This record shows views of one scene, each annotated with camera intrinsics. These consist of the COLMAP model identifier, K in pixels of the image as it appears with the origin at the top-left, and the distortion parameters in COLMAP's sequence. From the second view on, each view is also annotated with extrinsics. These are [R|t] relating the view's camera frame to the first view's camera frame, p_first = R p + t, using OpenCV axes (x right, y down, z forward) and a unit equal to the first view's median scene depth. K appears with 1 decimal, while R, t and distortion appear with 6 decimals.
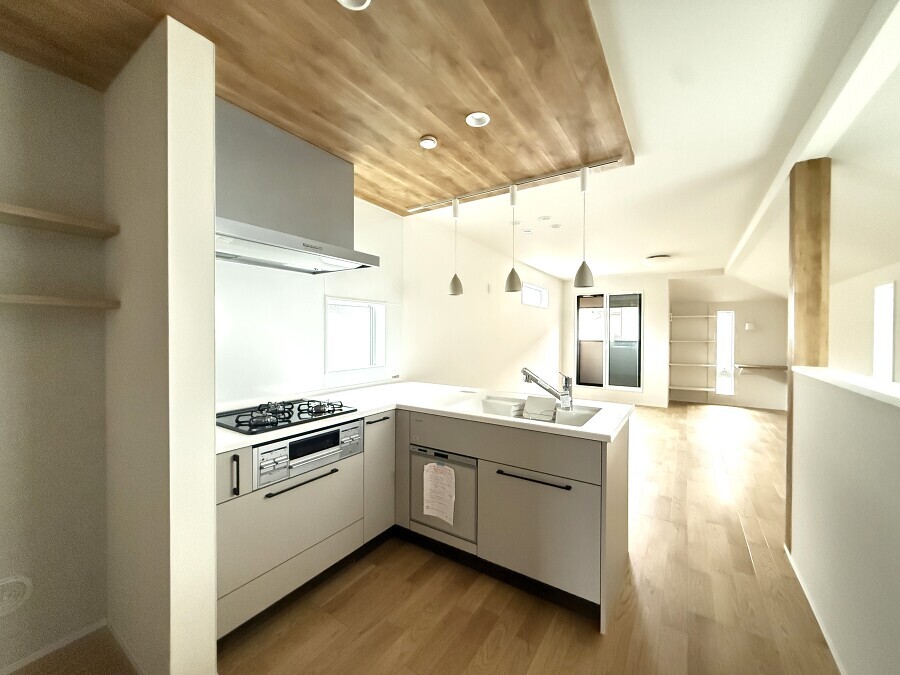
lens RADIAL K [[357.0, 0, 448.3], [0, 357.0, 336.4], [0, 0, 1]] dist [-0.001700, -0.000062]
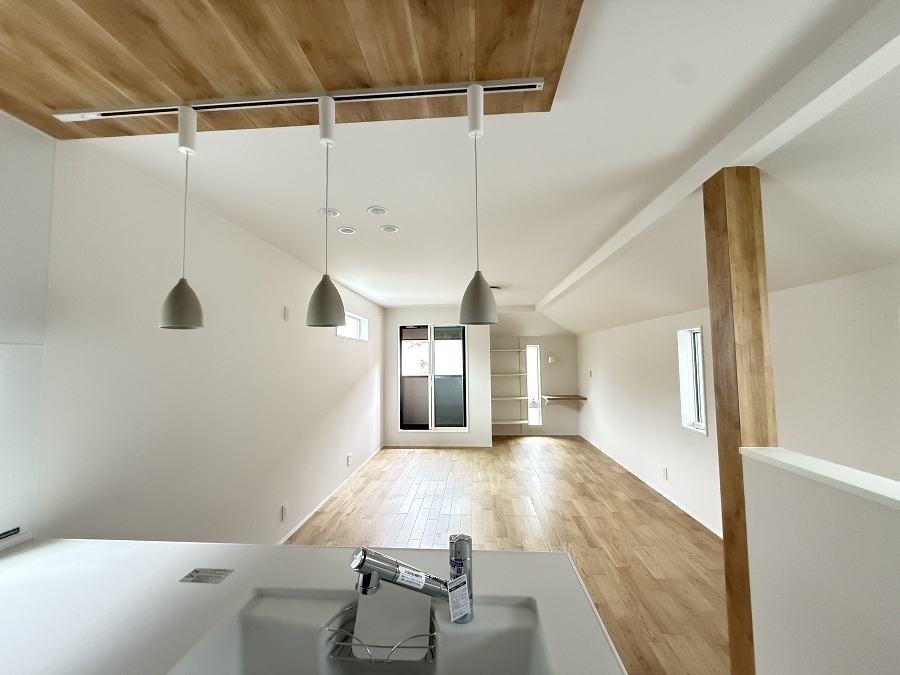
lens RADIAL K [[360.5, 0, 449.6], [0, 360.5, 336.8], [0, 0, 1]] dist [-0.001132, -0.000248]
pose [[0.869449, 0.015413, 0.493783, 0.111948], [0.020430, 0.997536, -0.067110, -0.095343], [-0.493601, 0.068437, 0.866992, 0.638112]]
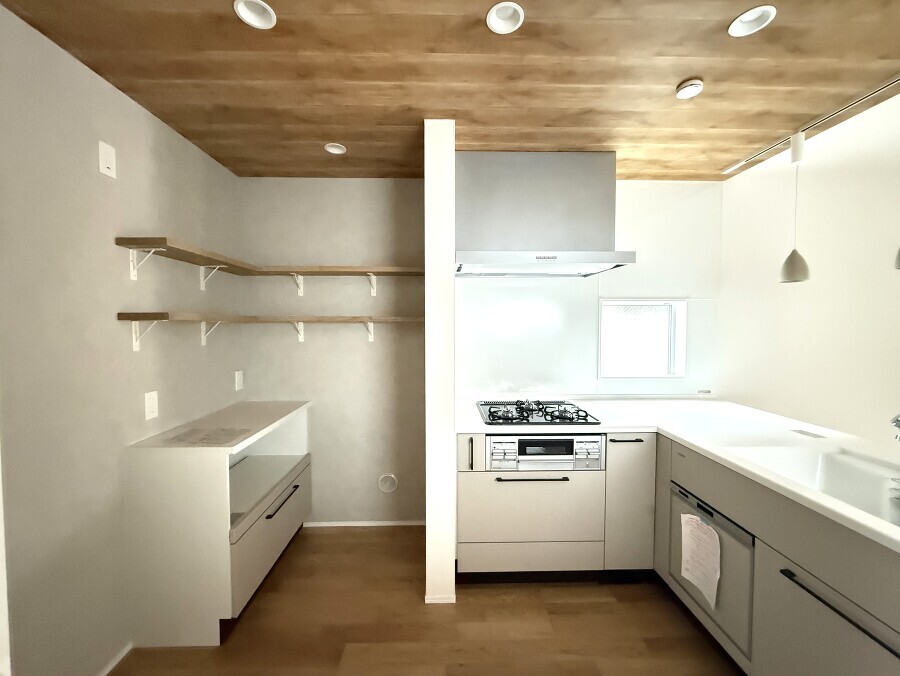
lens RADIAL K [[360.5, 0, 449.6], [0, 360.5, 337.3], [0, 0, 1]] dist [-0.001132, -0.000248]
pose [[0.572616, 0.025480, -0.819428, 0.266960], [-0.004046, 0.999593, 0.028254, -0.040423], [0.819814, -0.012863, 0.572486, 0.138995]]
